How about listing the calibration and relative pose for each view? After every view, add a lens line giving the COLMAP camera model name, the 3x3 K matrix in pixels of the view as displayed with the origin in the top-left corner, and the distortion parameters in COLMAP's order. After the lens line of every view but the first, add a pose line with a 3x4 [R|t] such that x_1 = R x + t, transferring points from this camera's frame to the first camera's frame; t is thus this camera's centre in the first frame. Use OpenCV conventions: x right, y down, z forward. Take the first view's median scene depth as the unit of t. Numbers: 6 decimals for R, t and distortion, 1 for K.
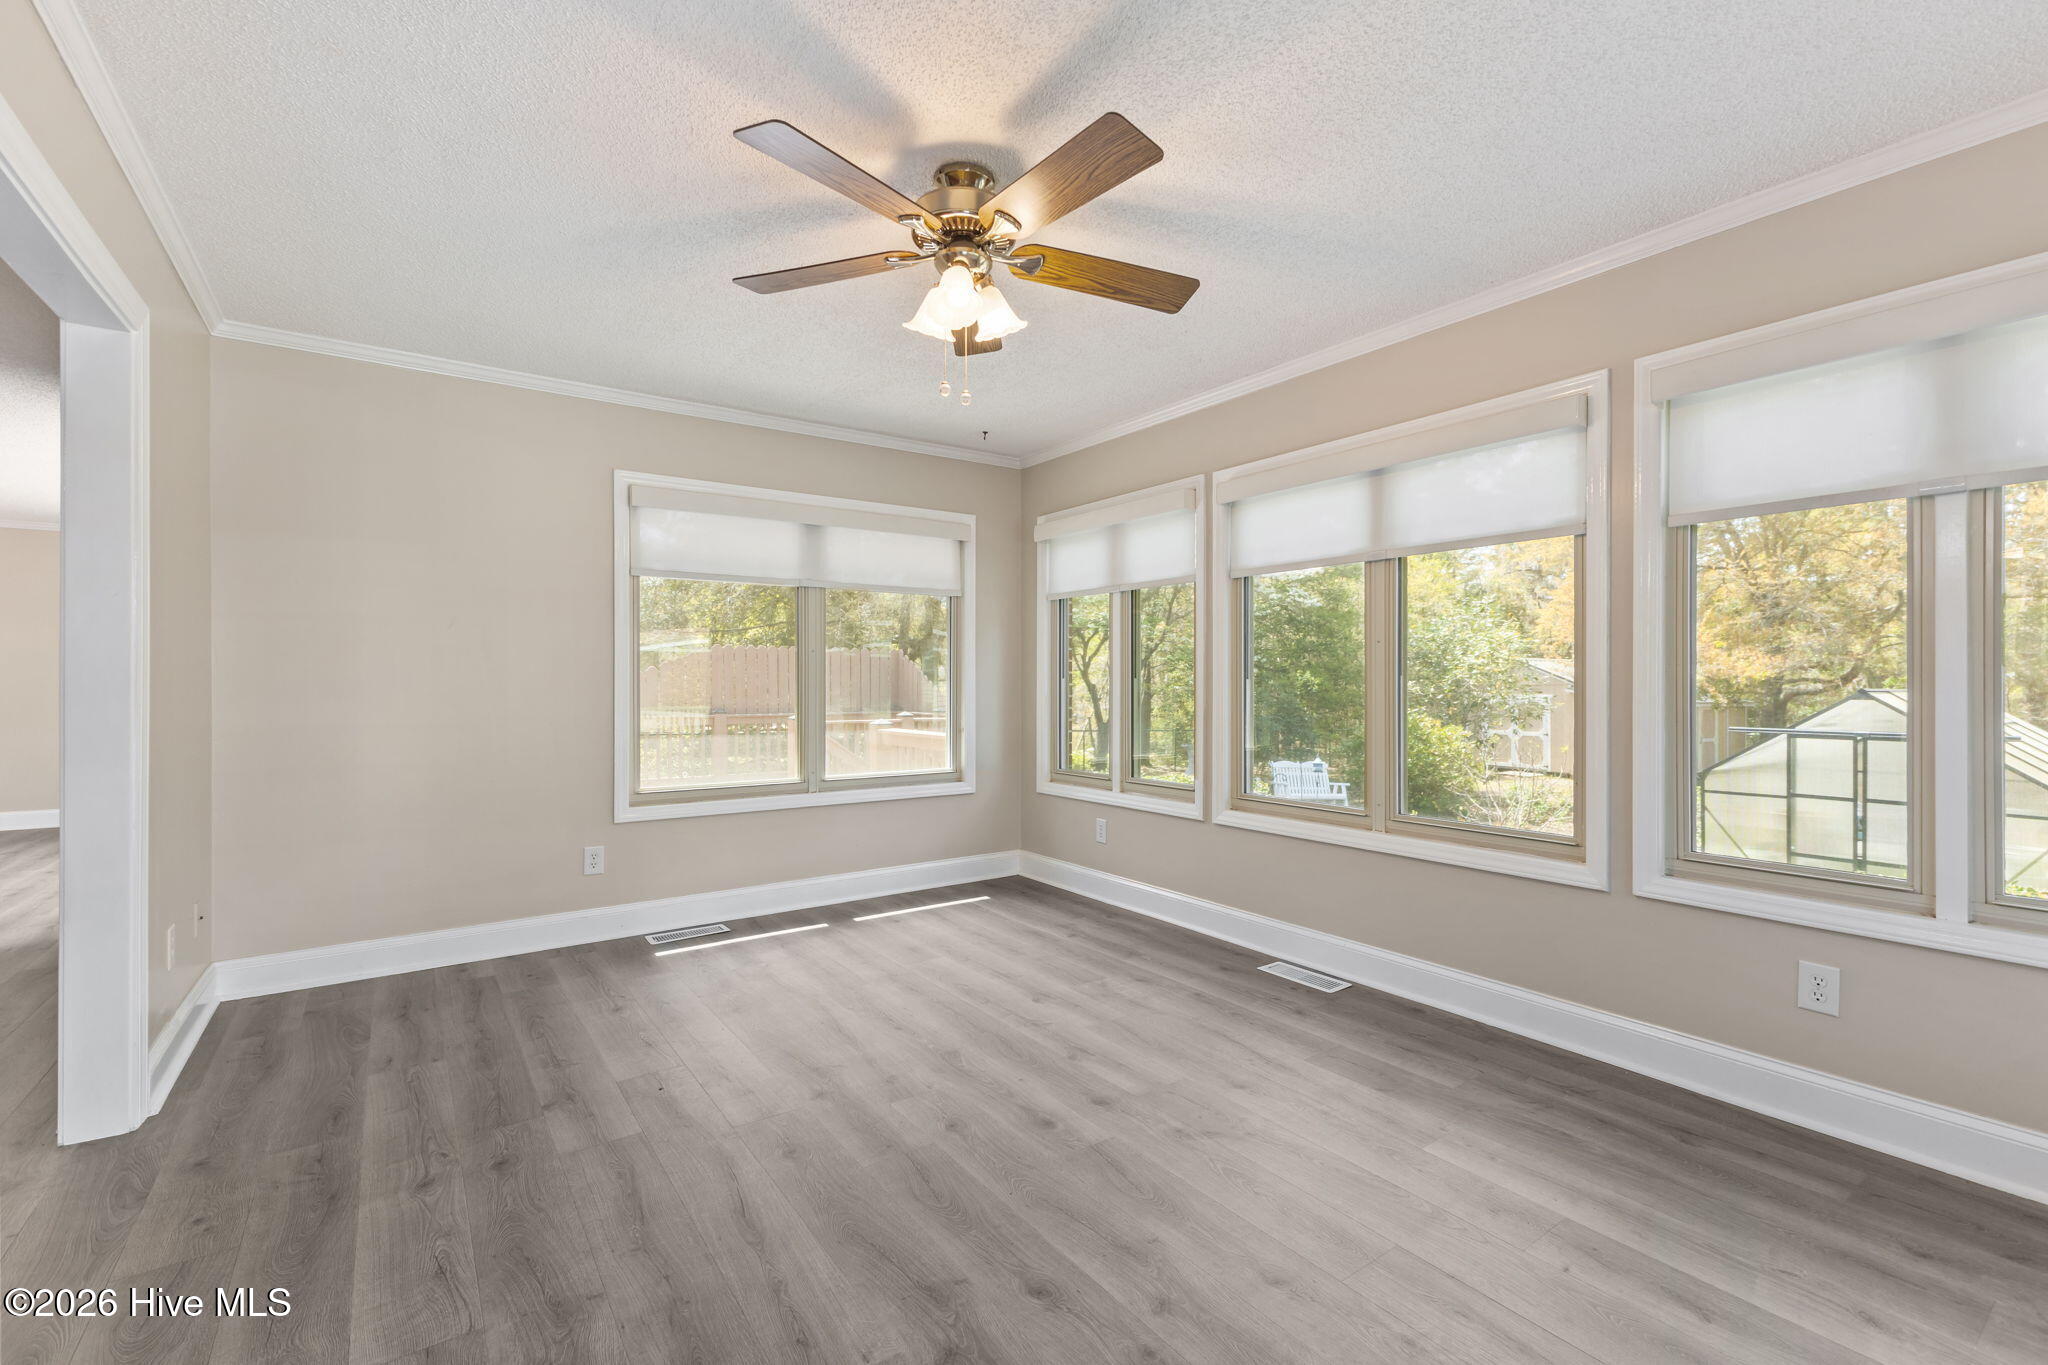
lens RADIAL K [[890.0, 0, 1016.9], [0, 890.0, 686.0], [0, 0, 1]] dist [0.008417, -0.000391]
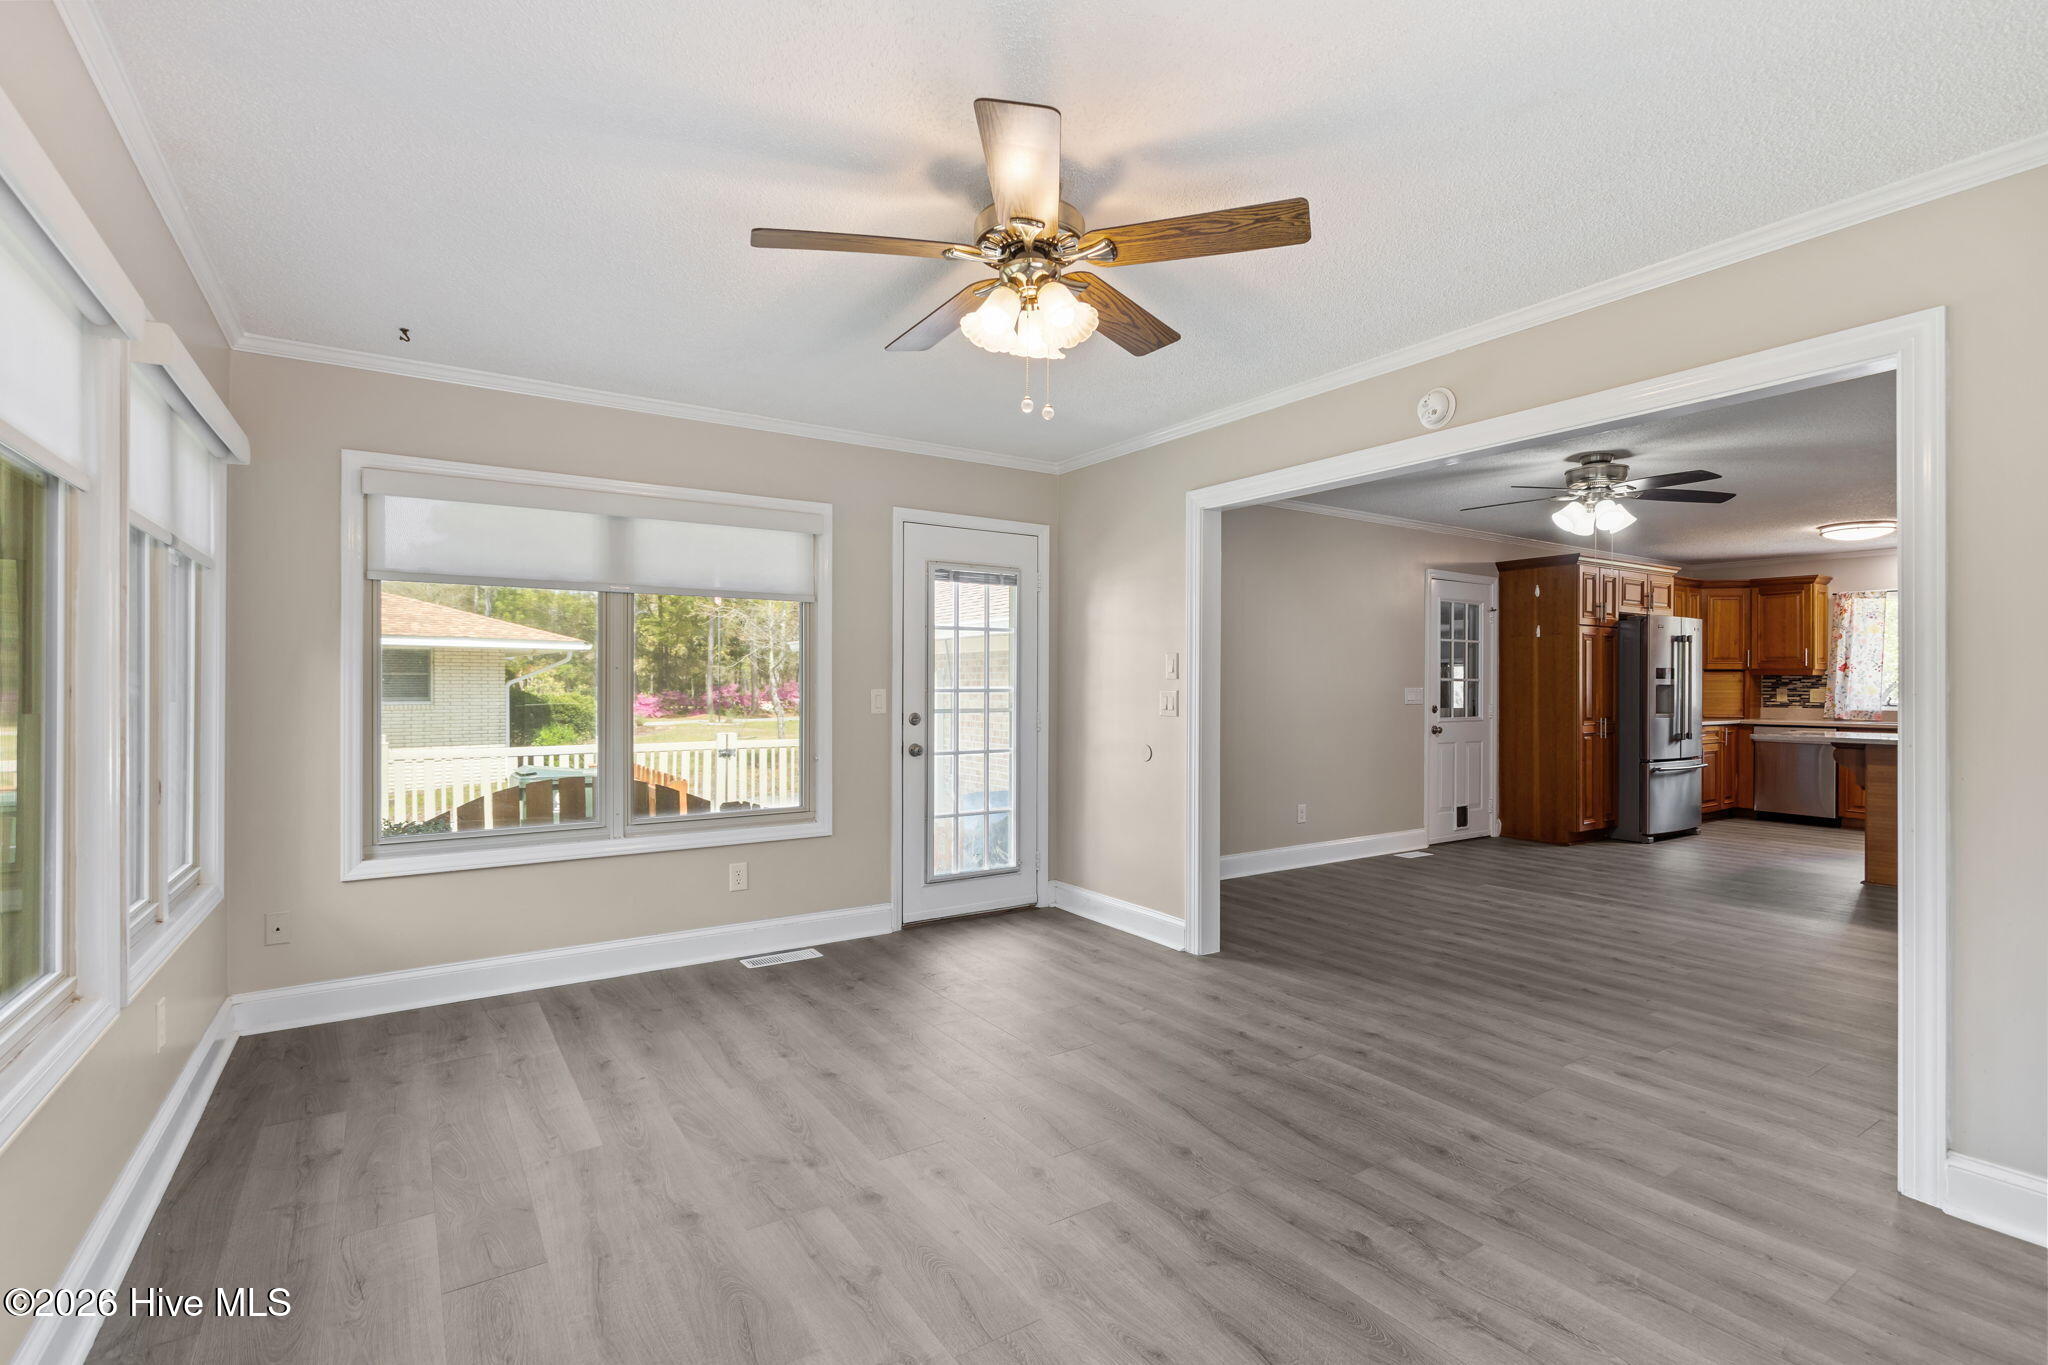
lens RADIAL K [[936.8, 0, 1037.6], [0, 936.8, 687.9], [0, 0, 1]] dist [0.002958, -0.001497]
pose [[-0.999948, -0.003295, 0.009698, -0.050502], [-0.003272, 0.999992, 0.002379, -0.024864], [-0.009706, 0.002347, -0.999950, 1.280333]]
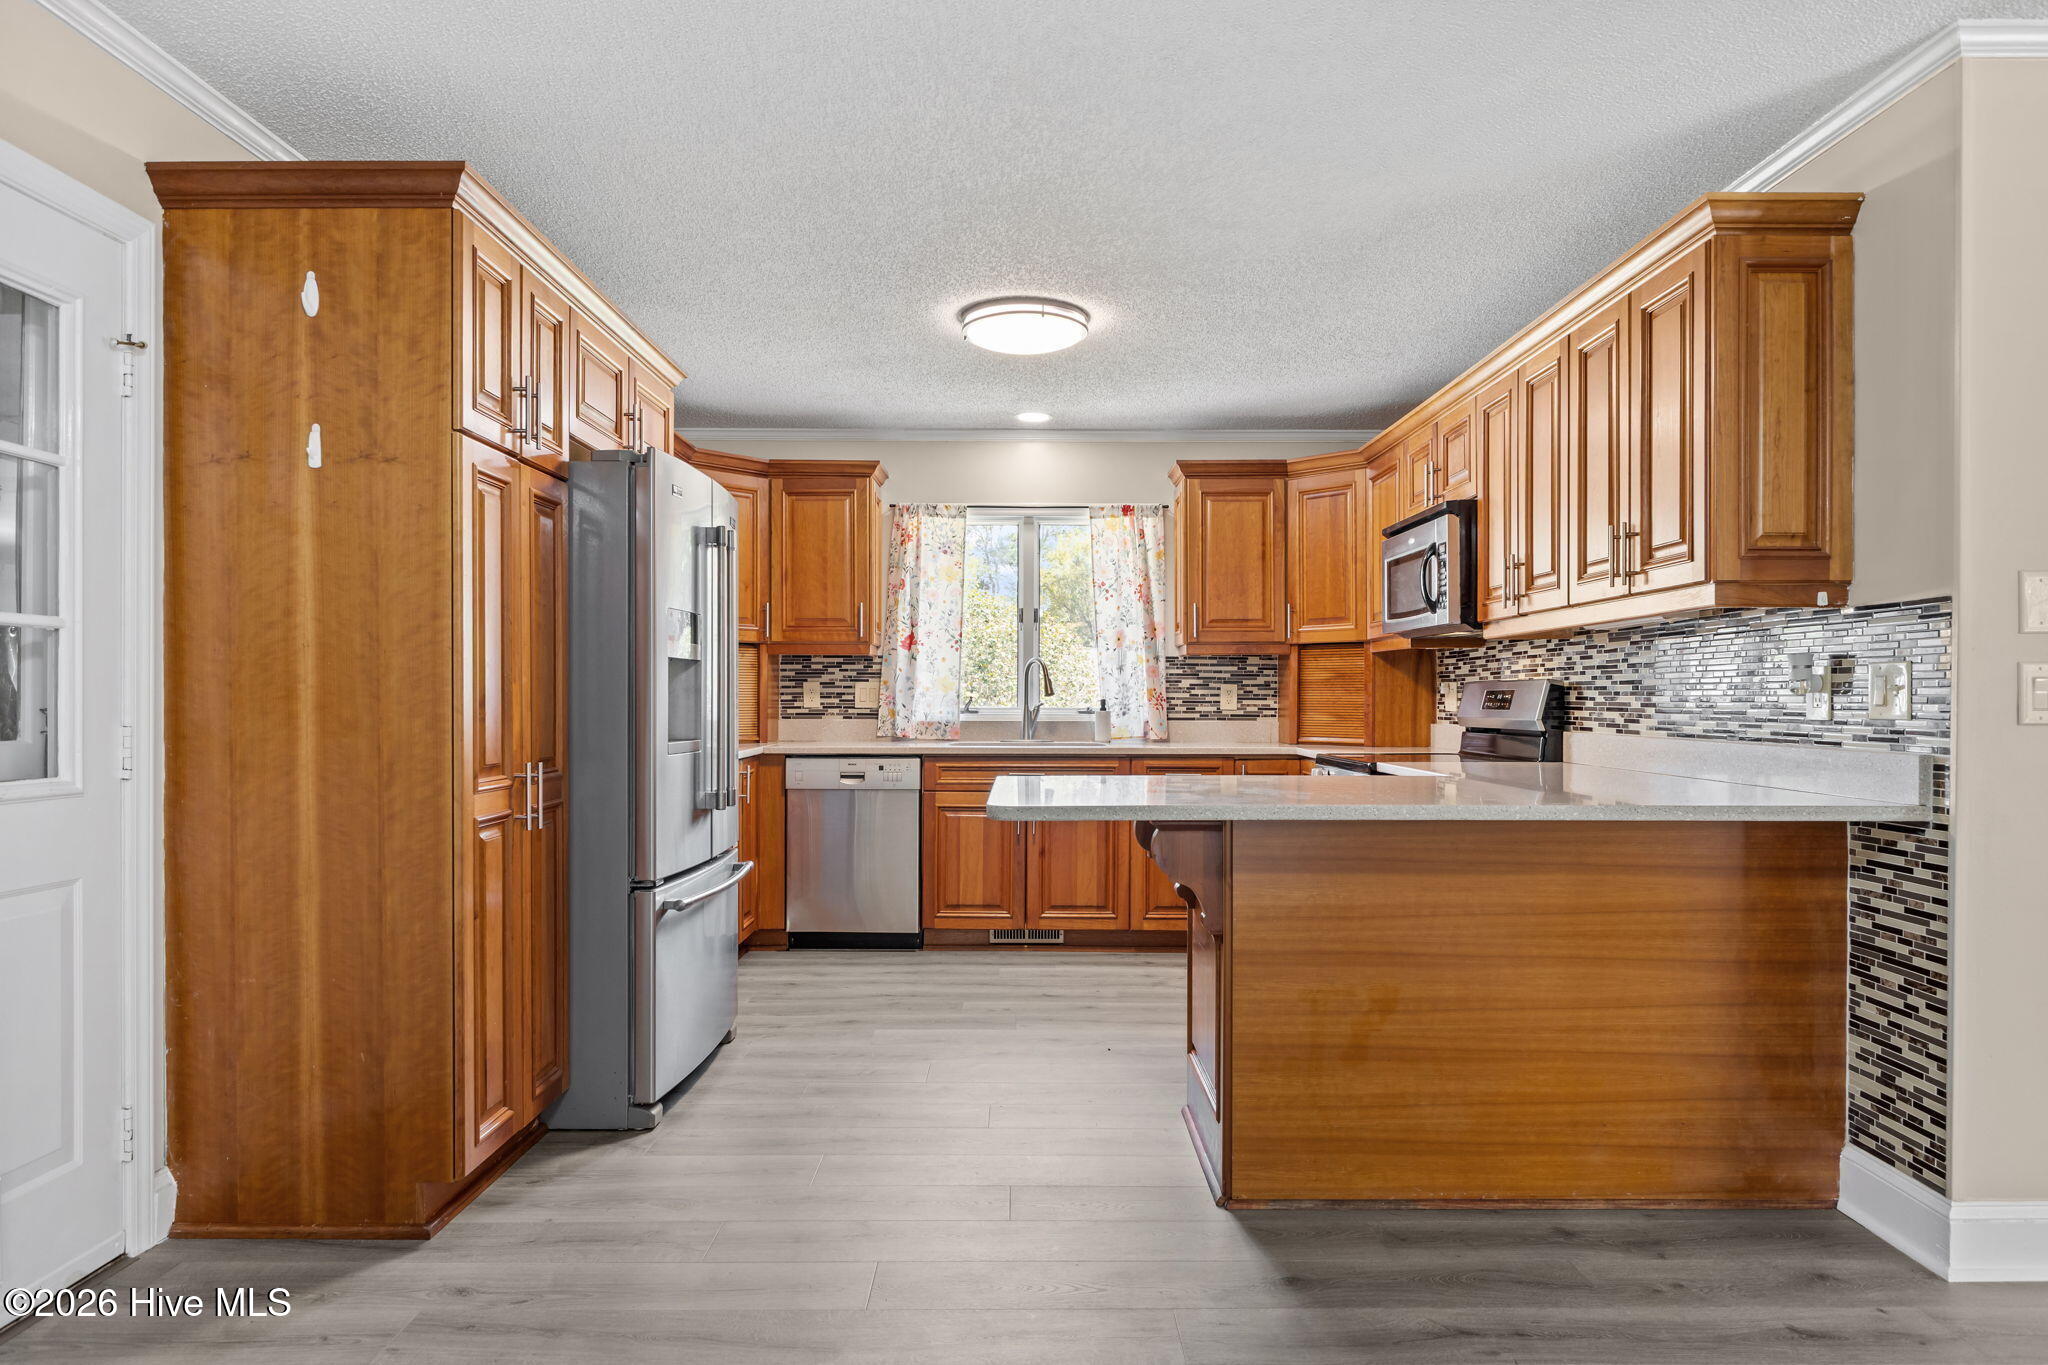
lens RADIAL K [[1229.8, 0, 1019.0], [0, 1229.8, 702.3], [0, 0, 1]] dist [-0.006716, -0.001356]
pose [[-0.565831, 0.001943, -0.824519, -0.768859], [-0.001721, 0.999992, 0.003538, -0.001799], [0.824519, 0.003421, -0.565823, -0.039481]]
